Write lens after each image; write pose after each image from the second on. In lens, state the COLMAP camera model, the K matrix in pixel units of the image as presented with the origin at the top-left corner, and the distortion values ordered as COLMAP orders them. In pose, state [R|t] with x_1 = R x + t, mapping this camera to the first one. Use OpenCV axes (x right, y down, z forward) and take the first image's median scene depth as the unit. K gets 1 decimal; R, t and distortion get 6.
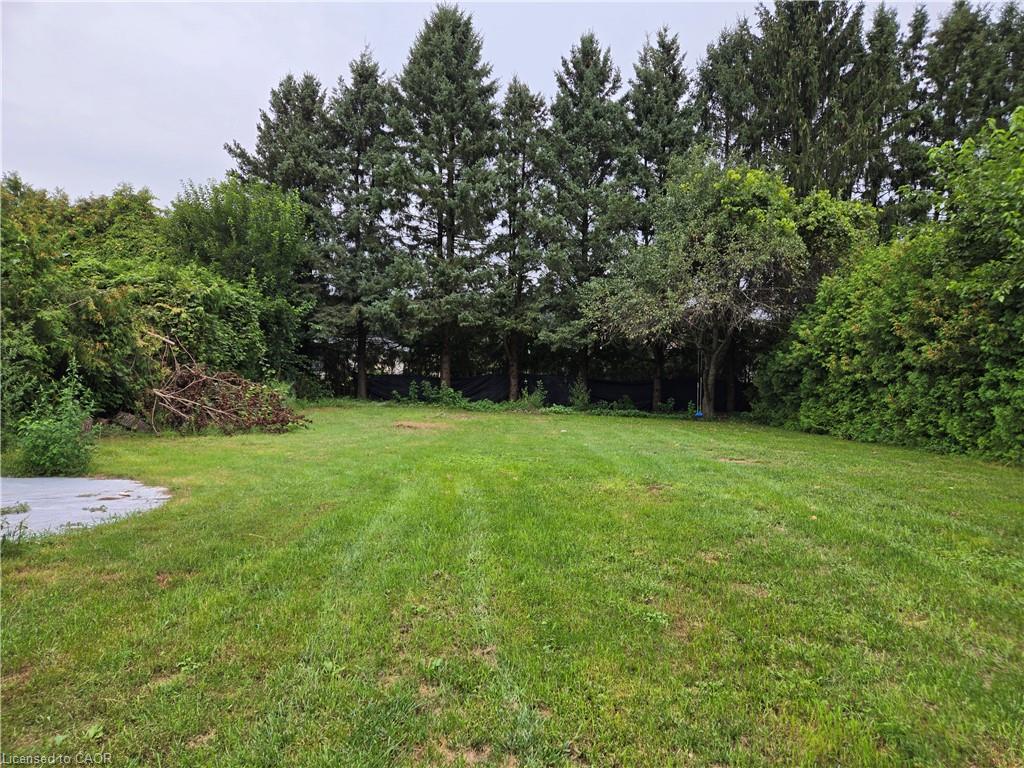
lens RADIAL K [[683.7, 0, 514.5], [0, 683.7, 383.1], [0, 0, 1]] dist [0.094395, -0.085510]
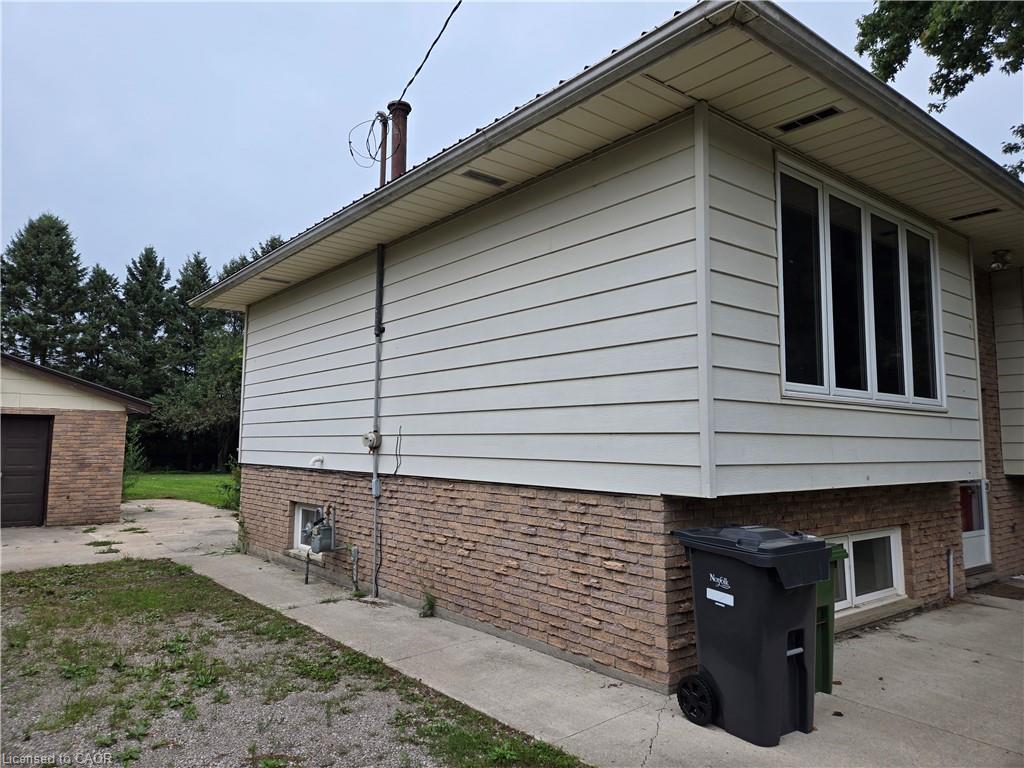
lens RADIAL K [[681.7, 0, 503.6], [0, 681.7, 379.8], [0, 0, 1]] dist [0.092465, -0.082959]
pose [[0.773926, 0.051969, 0.631140, -0.276973], [0.020145, 0.994102, -0.106559, 0.012641], [-0.632956, 0.095183, 0.768314, -0.804132]]
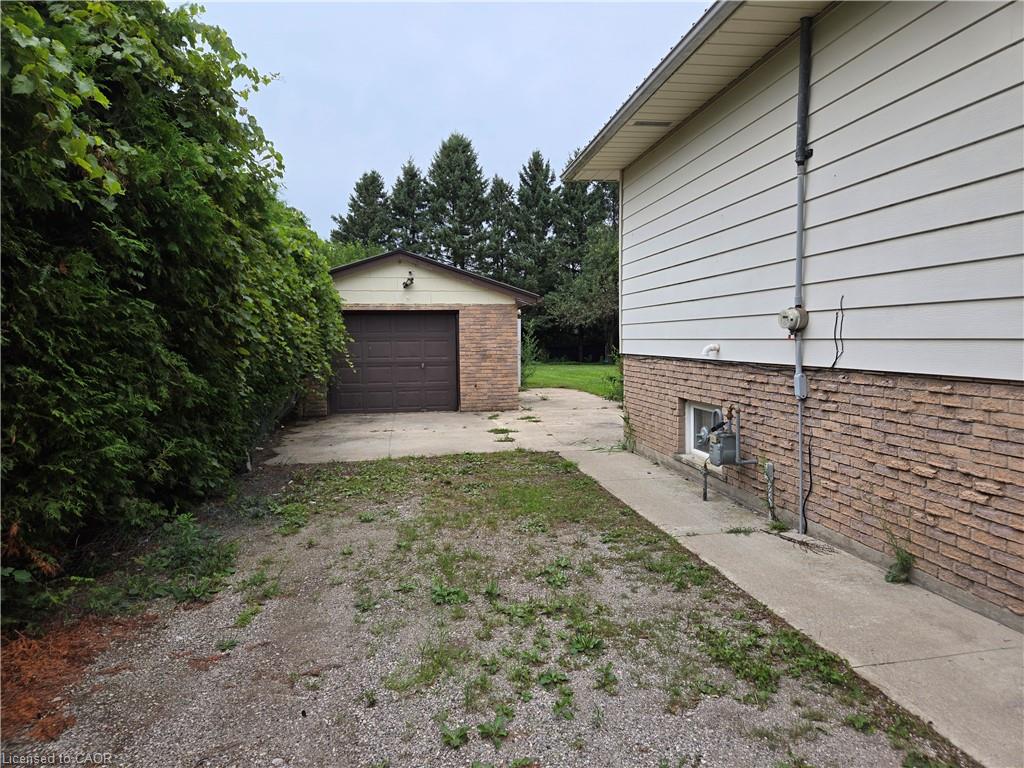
lens RADIAL K [[681.7, 0, 503.6], [0, 681.7, 379.8], [0, 0, 1]] dist [0.092465, -0.082959]
pose [[0.988779, -0.037319, 0.144648, -0.252996], [0.032417, 0.998822, 0.036101, 0.013731], [-0.145825, -0.031007, 0.988824, -0.739427]]
